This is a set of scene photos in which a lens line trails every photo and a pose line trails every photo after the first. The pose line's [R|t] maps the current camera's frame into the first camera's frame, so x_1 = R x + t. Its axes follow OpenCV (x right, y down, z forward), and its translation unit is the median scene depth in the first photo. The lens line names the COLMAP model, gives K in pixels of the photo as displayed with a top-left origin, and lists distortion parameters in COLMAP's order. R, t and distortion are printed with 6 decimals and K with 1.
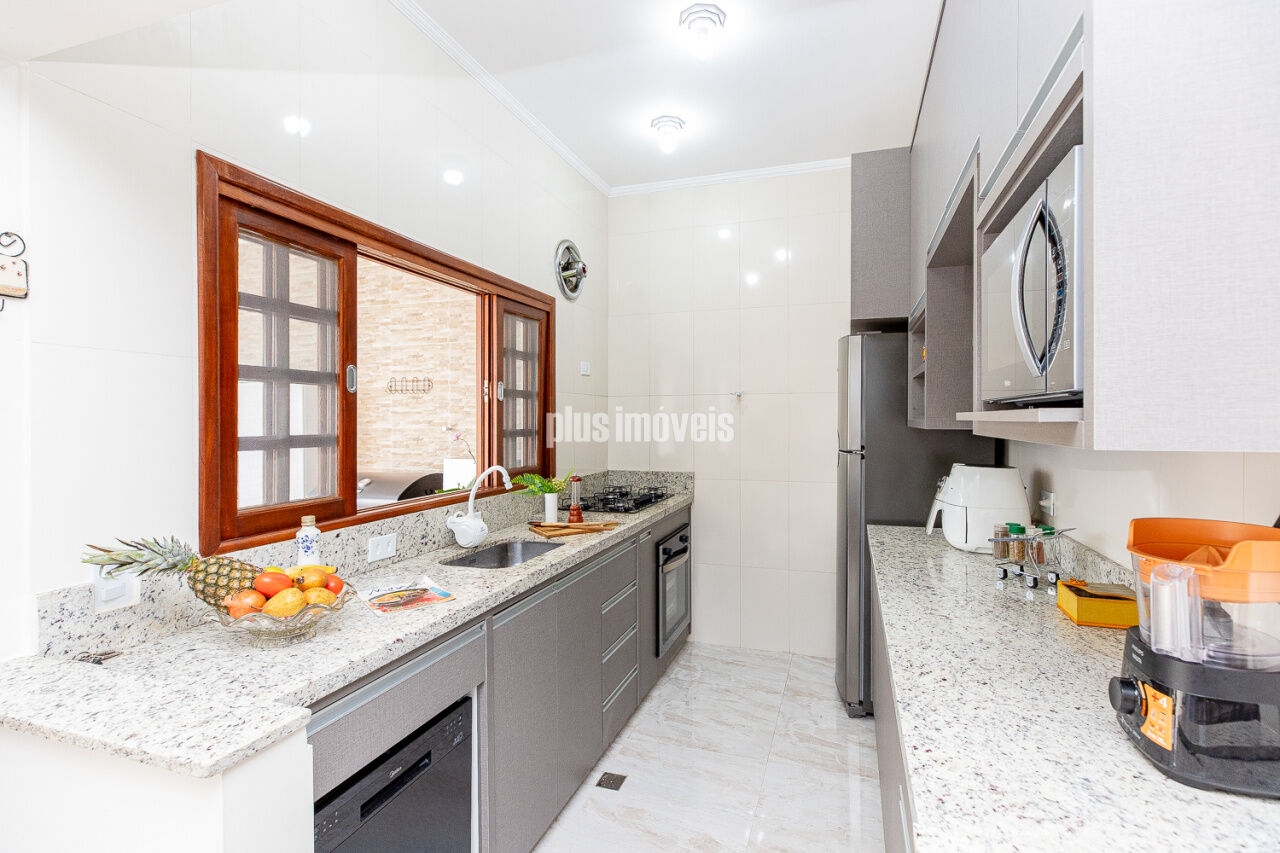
lens RADIAL K [[570.1, 0, 672.4], [0, 570.1, 428.7], [0, 0, 1]] dist [0.000180, 0.000719]
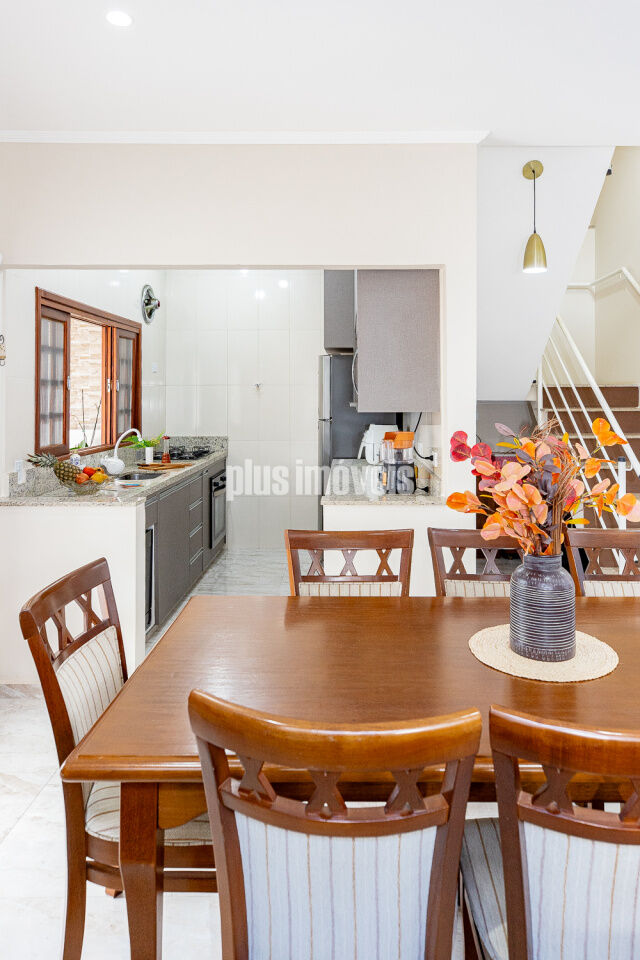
lens RADIAL K [[612.7, 0, 352.7], [0, 612.7, 397.1], [0, 0, 1]] dist [0.007848, -0.000434]
pose [[0.952045, -0.001558, 0.305955, -0.197752], [0.006428, 0.999868, -0.014911, -0.001712], [-0.305891, 0.016162, 0.951929, -0.891580]]
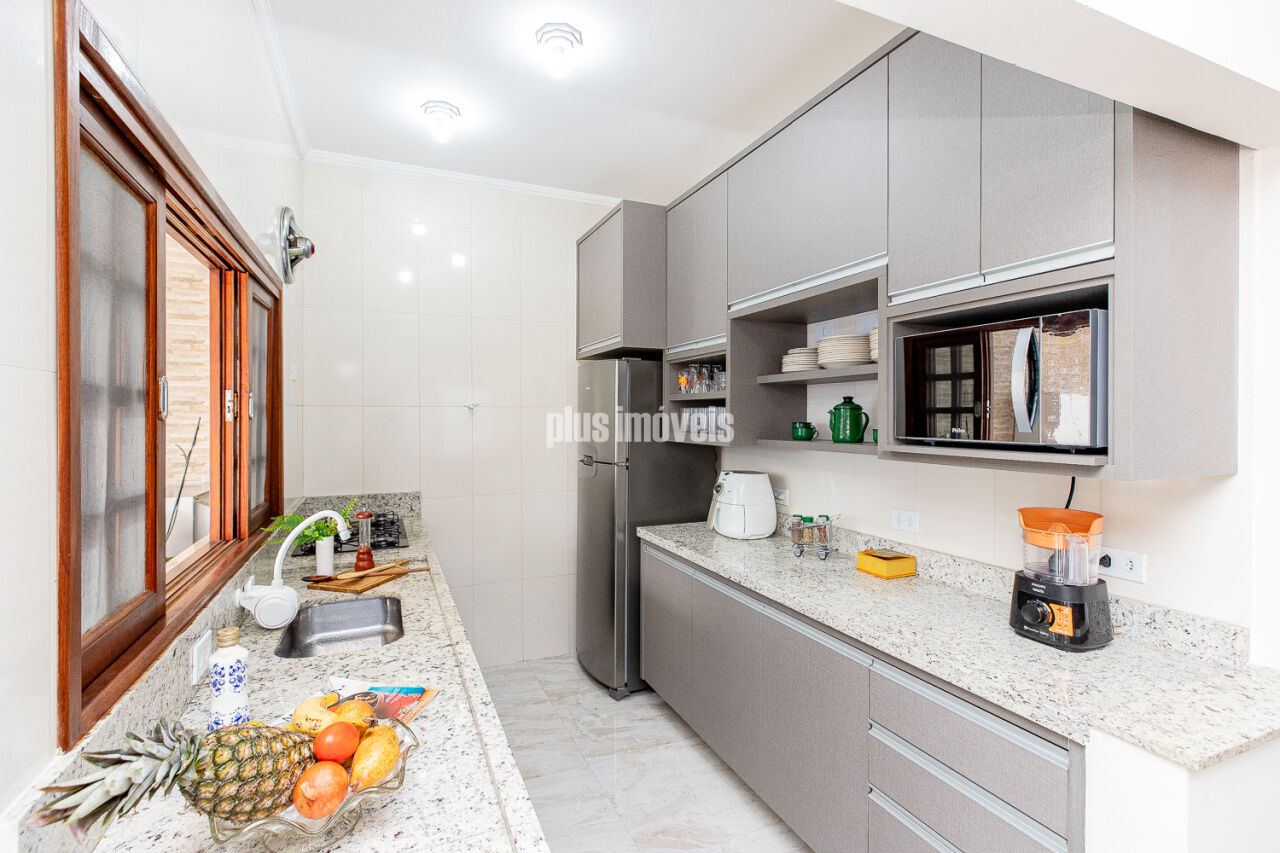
lens RADIAL K [[570.1, 0, 613.0], [0, 570.1, 425.6], [0, 0, 1]] dist [0.000180, 0.000719]
pose [[0.776592, -0.011821, 0.629893, -0.402324], [0.010857, 0.999927, 0.005379, -0.040118], [-0.629910, 0.002661, 0.776664, 0.140523]]
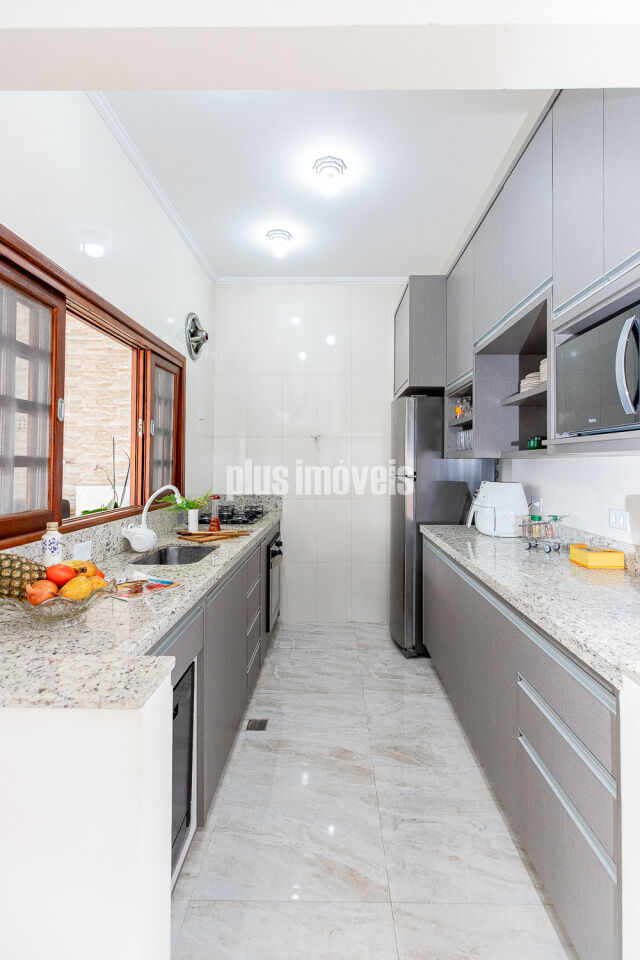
lens RADIAL K [[427.5, 0, 330.4], [0, 427.5, 462.4], [0, 0, 1]] dist [0.000180, 0.000719]
pose [[0.959318, 0.005650, 0.282271, -0.191246], [-0.000105, 0.999807, -0.019655, 0.027340], [-0.282328, 0.018825, 0.959133, -0.003506]]
